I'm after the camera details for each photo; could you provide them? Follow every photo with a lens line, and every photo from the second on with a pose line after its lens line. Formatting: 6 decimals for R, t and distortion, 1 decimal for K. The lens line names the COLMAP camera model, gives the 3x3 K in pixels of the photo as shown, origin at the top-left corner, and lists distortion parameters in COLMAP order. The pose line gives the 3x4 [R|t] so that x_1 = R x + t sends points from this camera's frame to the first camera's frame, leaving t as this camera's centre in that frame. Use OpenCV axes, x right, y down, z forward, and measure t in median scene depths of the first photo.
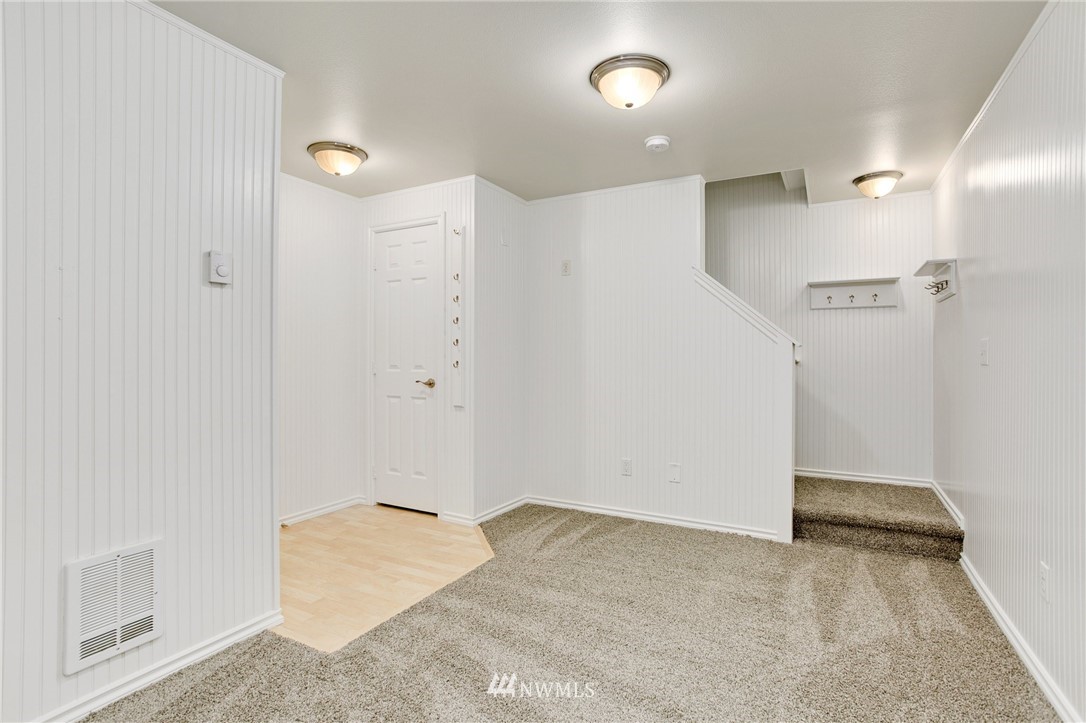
lens RADIAL K [[521.0, 0, 552.5], [0, 521.0, 353.5], [0, 0, 1]] dist [-0.023826, 0.011329]
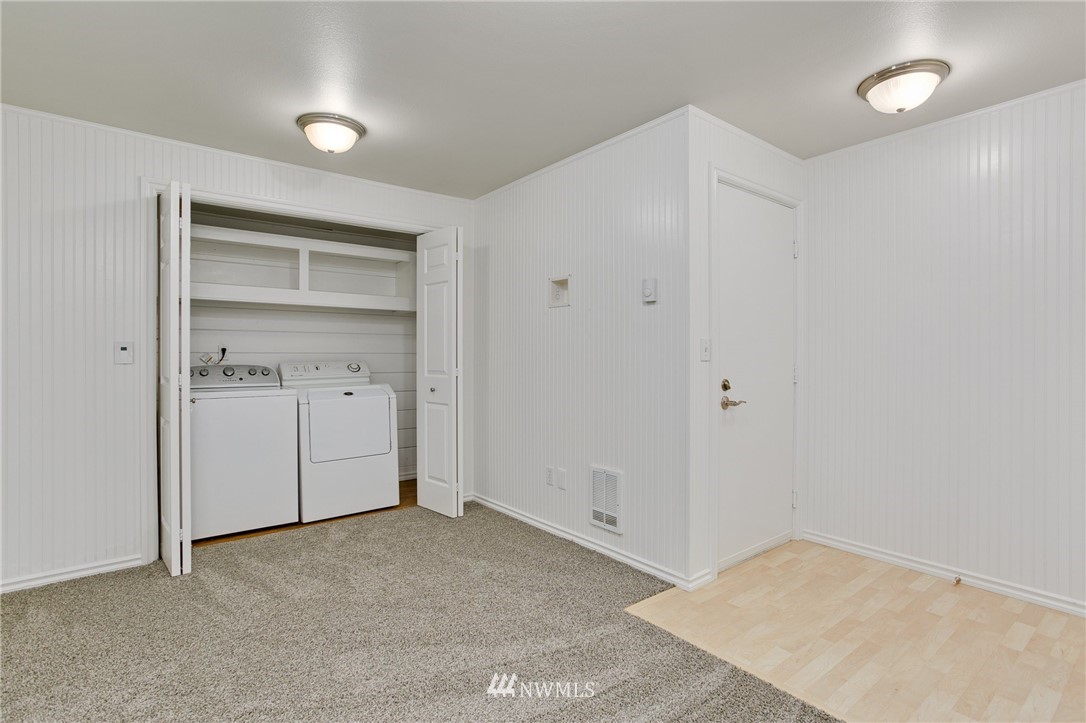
lens RADIAL K [[521.0, 0, 545.6], [0, 521.0, 360.2], [0, 0, 1]] dist [-0.023826, 0.011329]
pose [[-0.383108, 0.006542, -0.923681, 0.532567], [-0.002781, 0.999962, 0.008236, 0.004364], [0.923700, 0.005723, -0.383075, 0.943125]]
